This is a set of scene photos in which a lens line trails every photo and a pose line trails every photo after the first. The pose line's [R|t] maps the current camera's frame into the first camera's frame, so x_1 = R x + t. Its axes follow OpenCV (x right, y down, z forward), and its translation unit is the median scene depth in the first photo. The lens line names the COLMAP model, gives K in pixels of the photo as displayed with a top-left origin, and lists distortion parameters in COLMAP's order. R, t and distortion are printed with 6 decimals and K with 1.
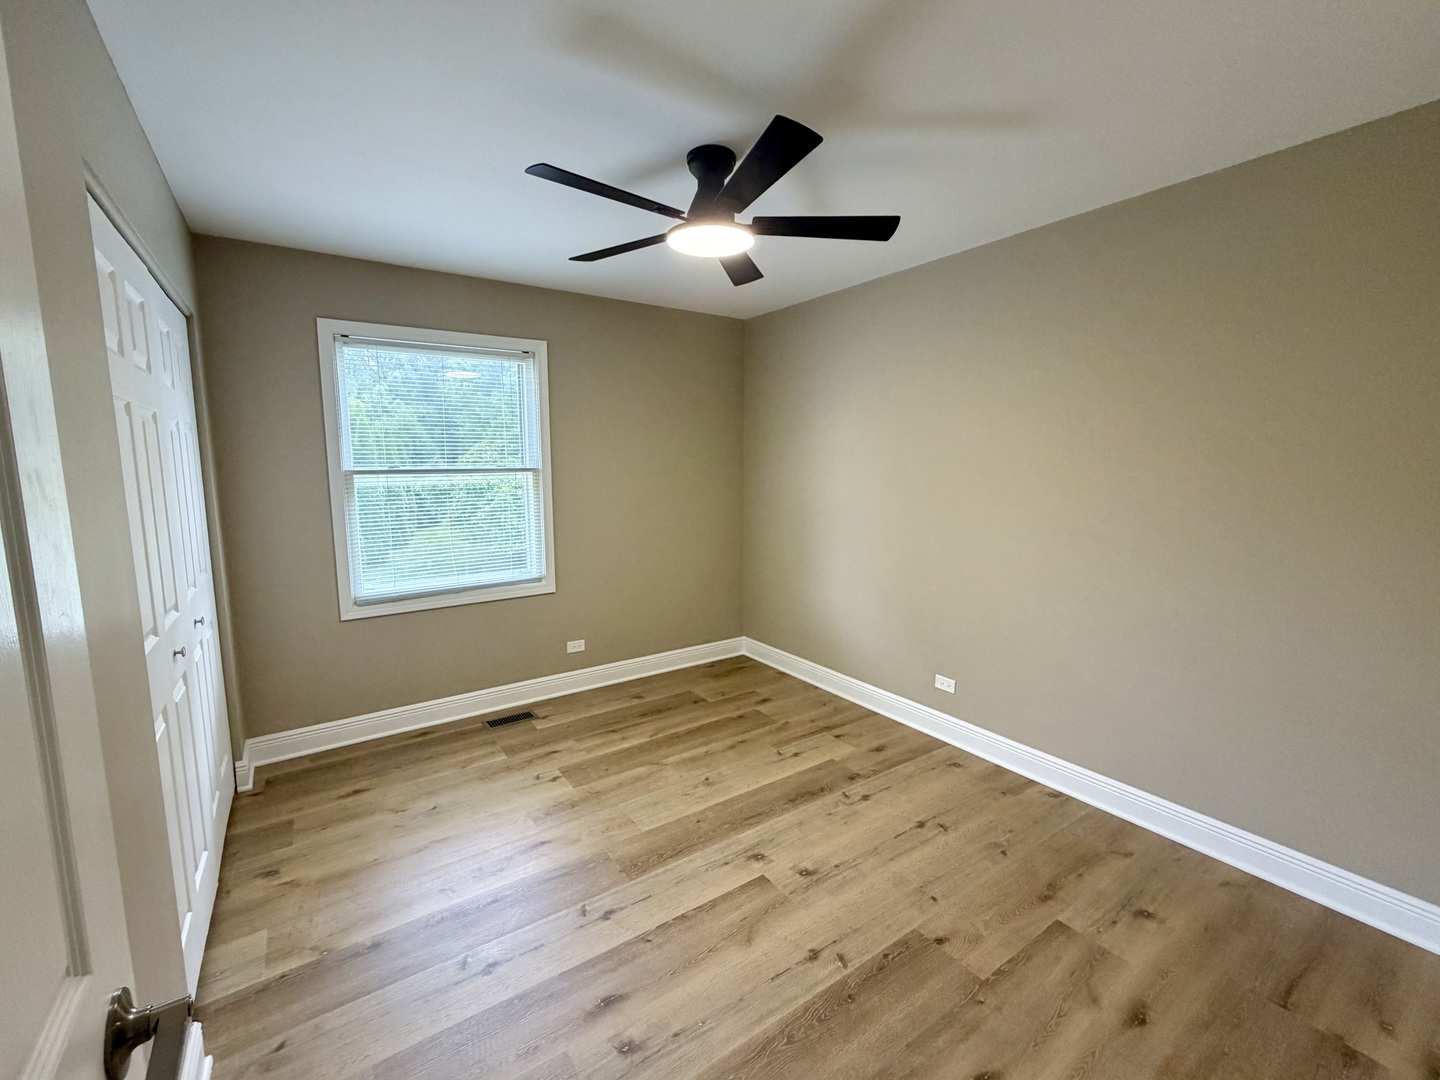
lens RADIAL K [[601.4, 0, 709.1], [0, 601.4, 539.2], [0, 0, 1]] dist [0.001665, 0.000254]
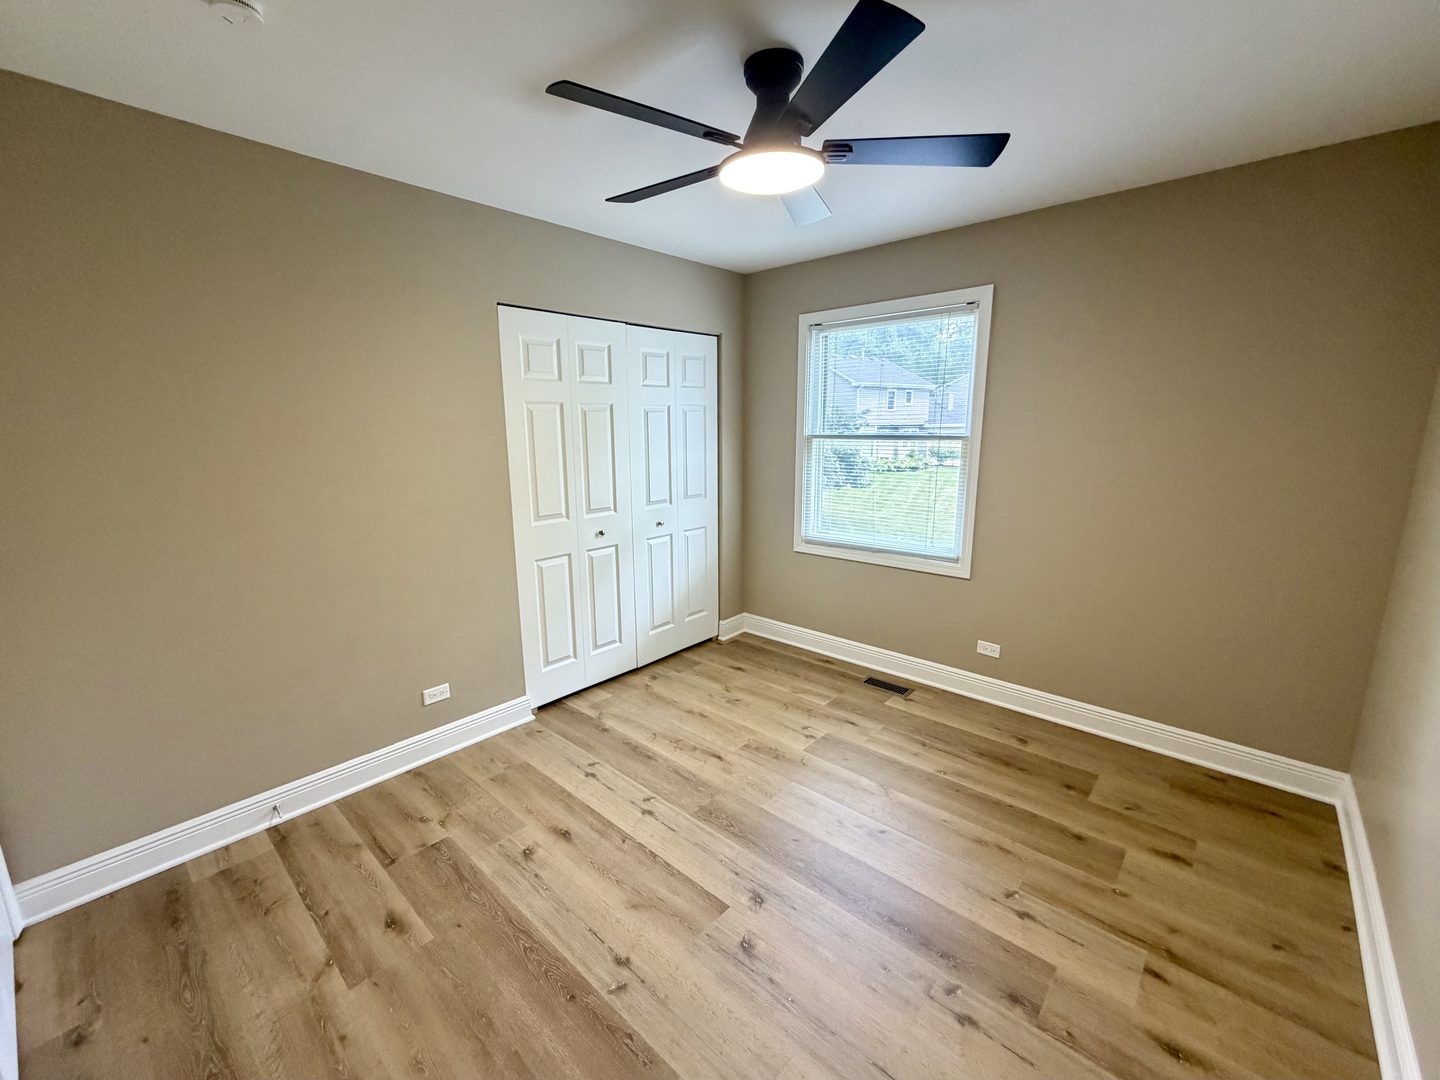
lens RADIAL K [[601.4, 0, 709.1], [0, 601.4, 539.2], [0, 0, 1]] dist [0.001665, 0.000254]
pose [[0.224699, 0.192289, -0.955267, 0.599848], [-0.116873, 0.978577, 0.169490, -0.090221], [0.967394, 0.073561, 0.242359, 0.513690]]
